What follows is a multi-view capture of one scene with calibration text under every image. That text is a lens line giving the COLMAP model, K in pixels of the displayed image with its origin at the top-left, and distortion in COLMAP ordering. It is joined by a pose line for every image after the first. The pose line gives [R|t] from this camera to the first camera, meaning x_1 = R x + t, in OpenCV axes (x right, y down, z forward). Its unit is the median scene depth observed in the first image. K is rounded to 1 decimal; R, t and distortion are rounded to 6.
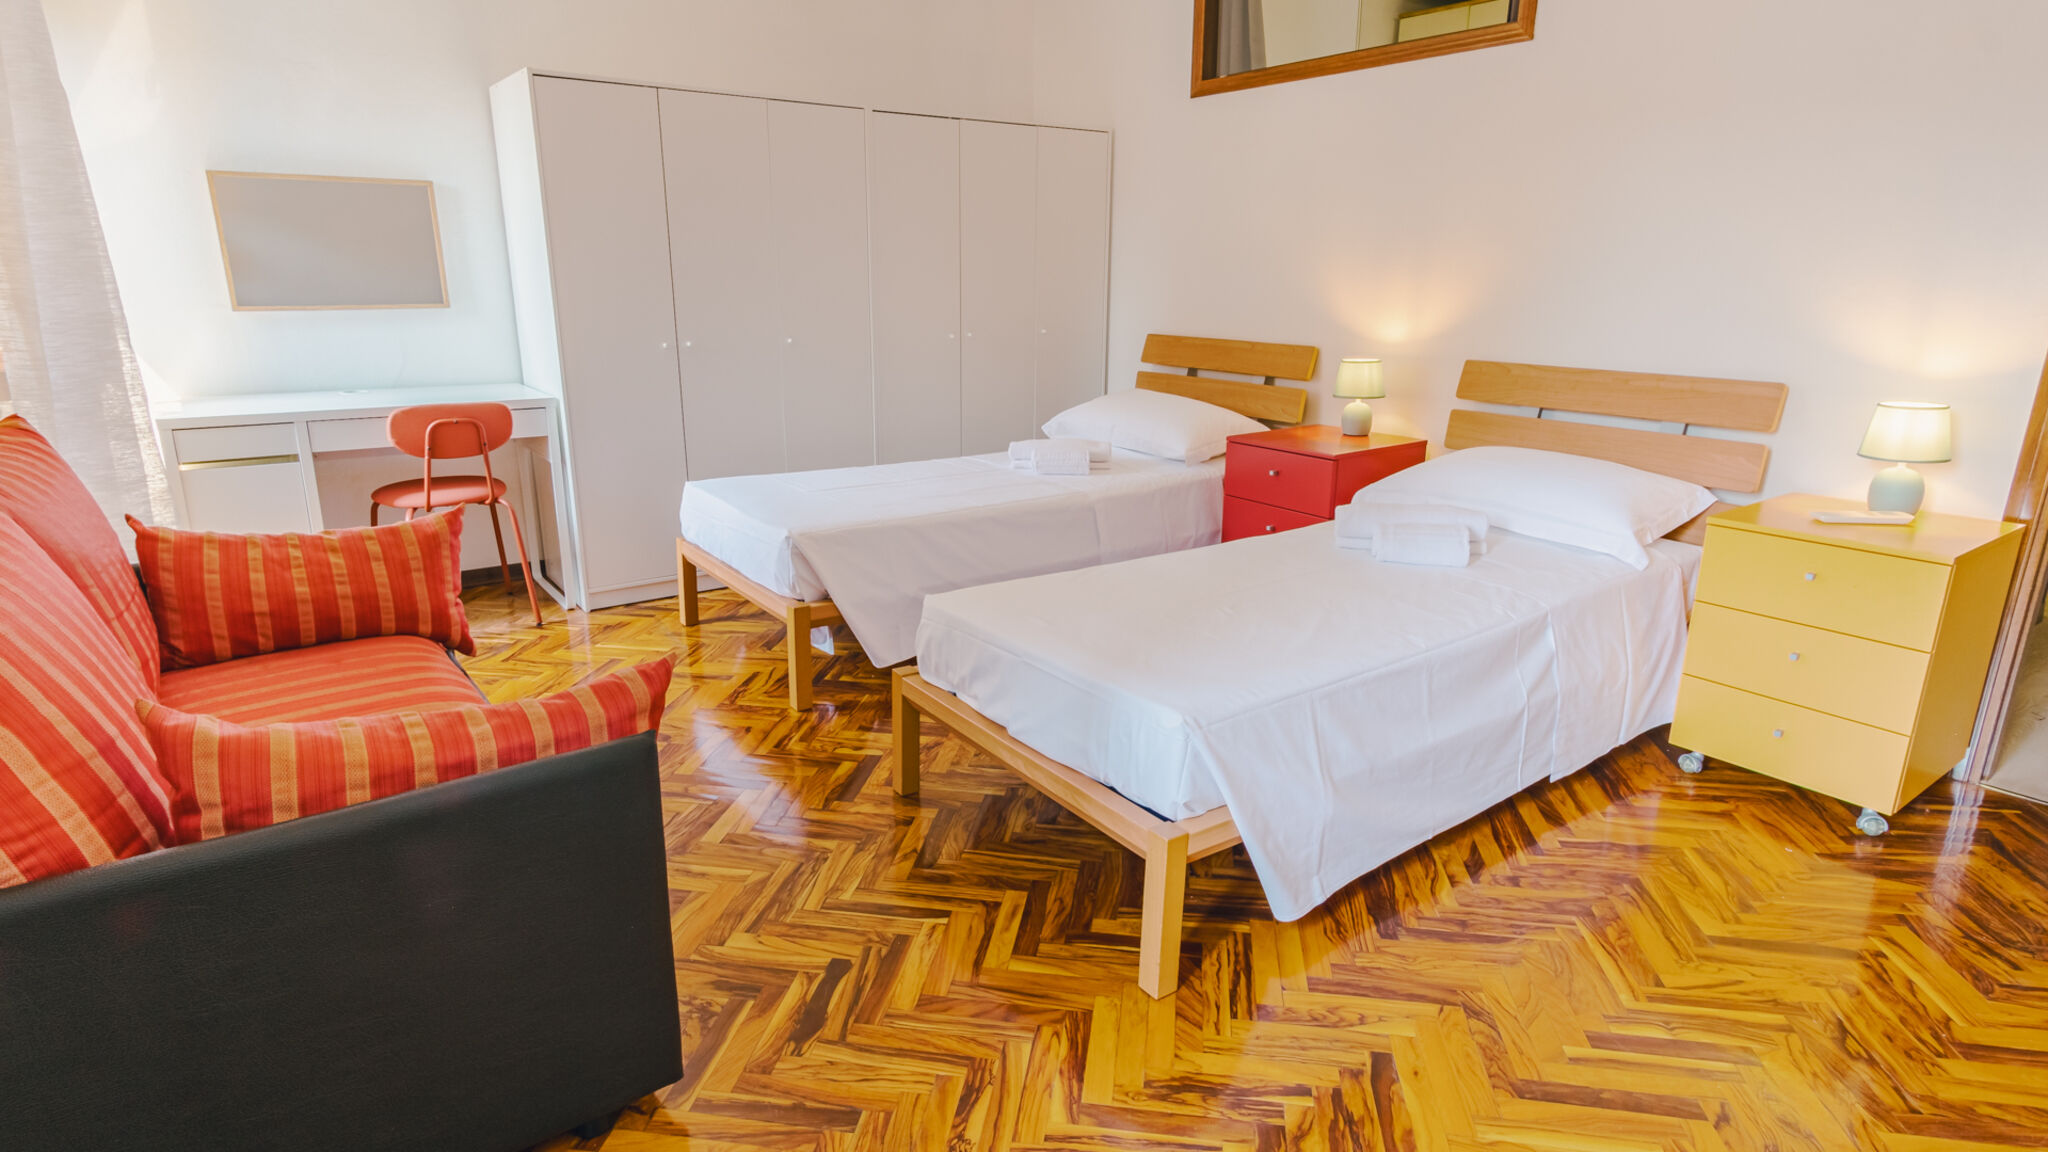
lens RADIAL K [[1083.2, 0, 1023.6], [0, 1083.2, 571.3], [0, 0, 1]] dist [-0.000729, 0.006527]
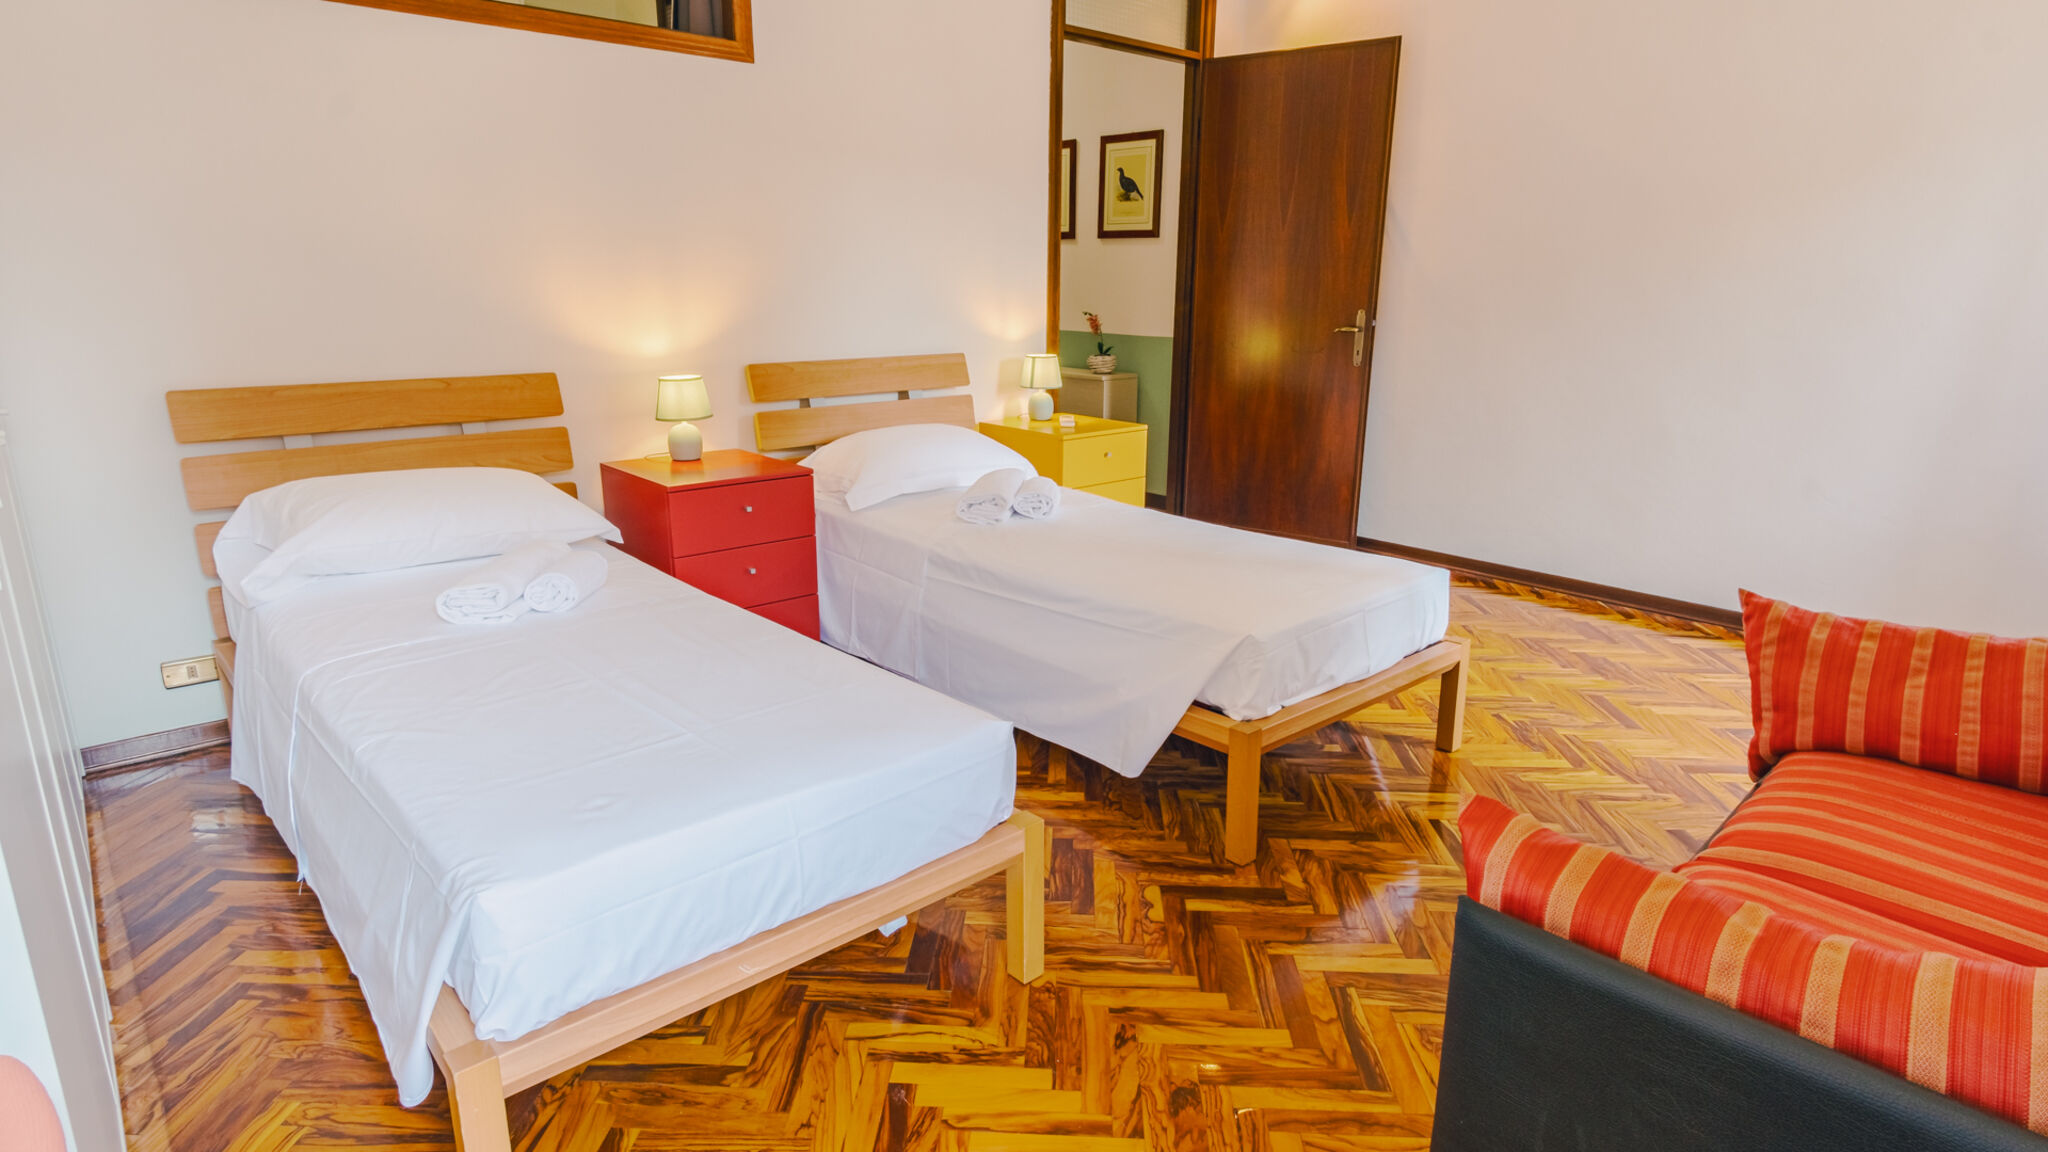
lens RADIAL K [[1083.2, 0, 1023.6], [0, 1083.2, 571.3], [0, 0, 1]] dist [-0.000729, 0.006527]
pose [[-0.102631, -0.271575, 0.956929, -0.722395], [0.260510, 0.921094, 0.289345, -0.267968], [-0.960001, 0.278985, -0.023785, 0.908450]]
